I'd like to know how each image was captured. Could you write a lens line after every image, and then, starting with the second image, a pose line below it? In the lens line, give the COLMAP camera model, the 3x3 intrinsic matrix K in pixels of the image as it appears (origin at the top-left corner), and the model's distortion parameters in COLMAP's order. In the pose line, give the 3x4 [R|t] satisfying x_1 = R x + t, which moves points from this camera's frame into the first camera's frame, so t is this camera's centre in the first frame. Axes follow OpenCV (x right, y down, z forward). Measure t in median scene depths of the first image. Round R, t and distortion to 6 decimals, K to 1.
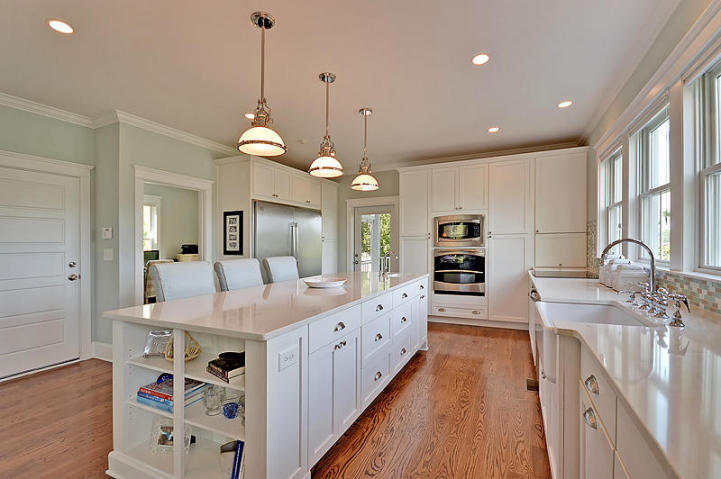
lens RADIAL K [[322.7, 0, 360.1], [0, 322.7, 241.8], [0, 0, 1]] dist [0.008446, -0.000294]
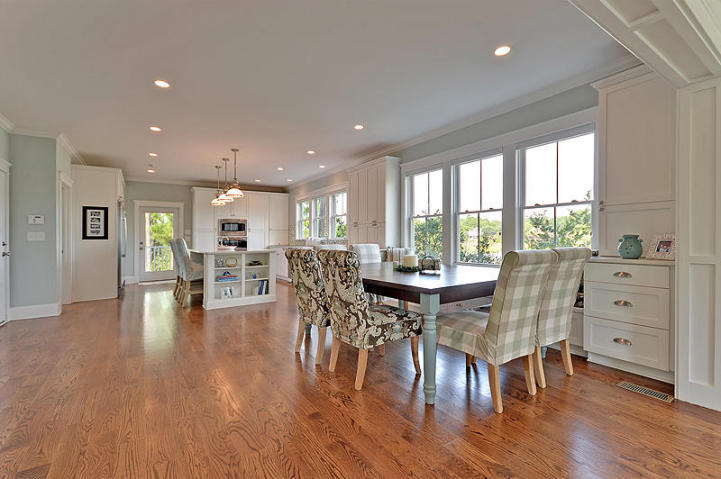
lens RADIAL K [[322.7, 0, 362.0], [0, 322.7, 238.4], [0, 0, 1]] dist [0.008446, -0.000294]
pose [[0.506375, 0.006010, 0.862292, -0.975012], [0.000003, 0.999976, -0.006972, 0.045058], [-0.862313, 0.003533, 0.506363, -0.610916]]
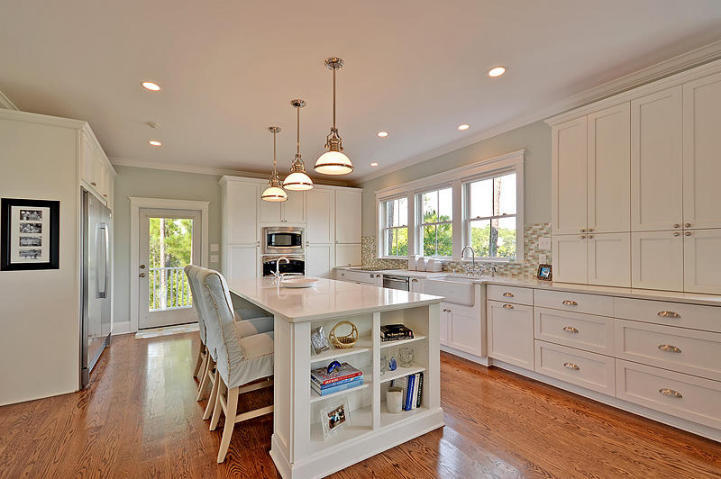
lens RADIAL K [[322.7, 0, 366.4], [0, 322.7, 244.8], [0, 0, 1]] dist [0.008446, -0.000294]
pose [[0.533709, 0.012497, 0.845576, -0.570635], [0.006340, 0.999804, -0.018778, 0.008479], [-0.845645, 0.015383, 0.533525, 0.117728]]
